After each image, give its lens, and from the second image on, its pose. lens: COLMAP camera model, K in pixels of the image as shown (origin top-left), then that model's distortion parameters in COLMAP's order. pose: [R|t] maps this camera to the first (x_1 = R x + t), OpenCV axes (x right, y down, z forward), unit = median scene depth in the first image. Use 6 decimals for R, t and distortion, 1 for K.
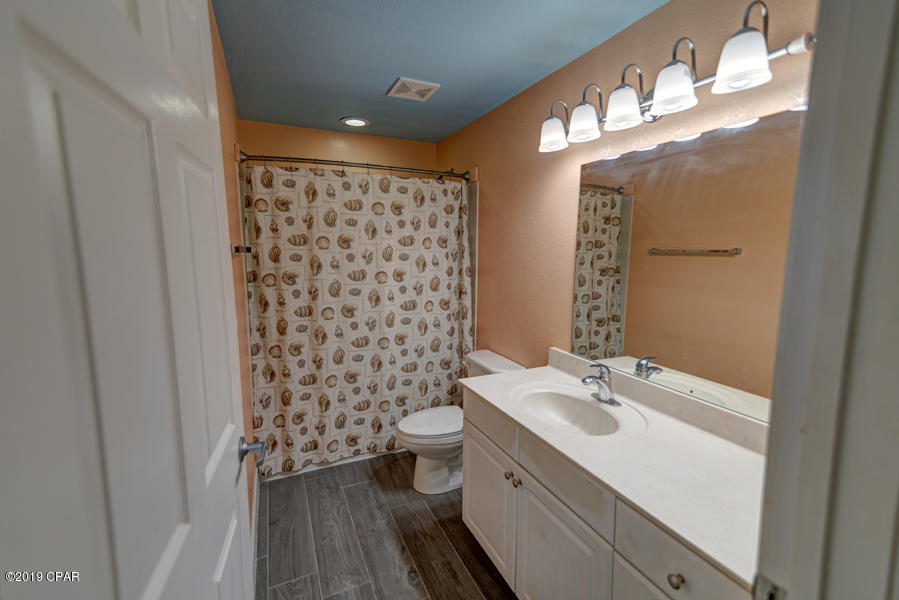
lens RADIAL K [[399.3, 0, 456.9], [0, 399.3, 294.1], [0, 0, 1]] dist [0.036214, -0.002387]
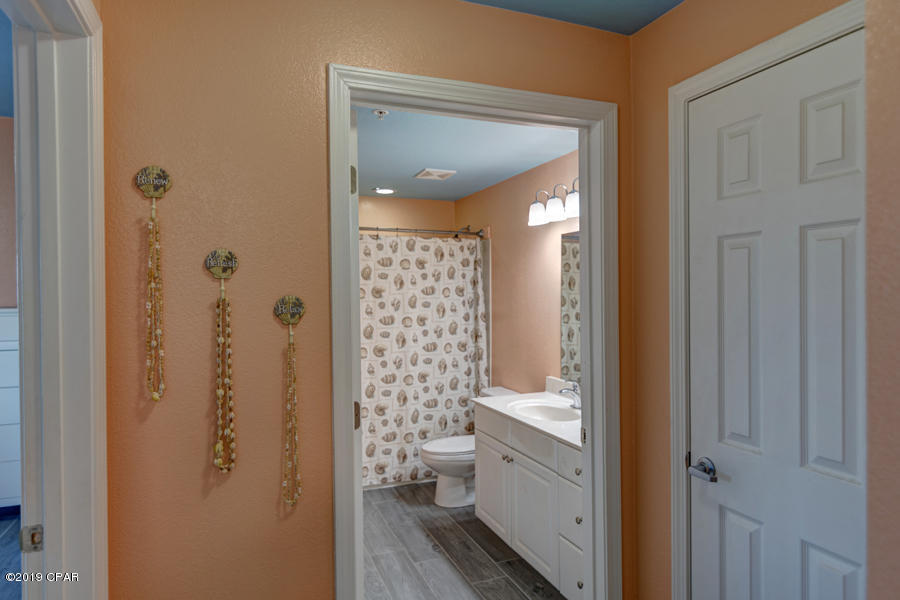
lens RADIAL K [[560.3, 0, 451.1], [0, 560.3, 295.8], [0, 0, 1]] dist [0.005806, 0.000387]
pose [[0.997709, -0.011785, -0.066615, 0.046920], [0.004004, 0.993270, -0.115754, 0.069099], [0.067531, 0.115222, 0.991042, -0.598876]]
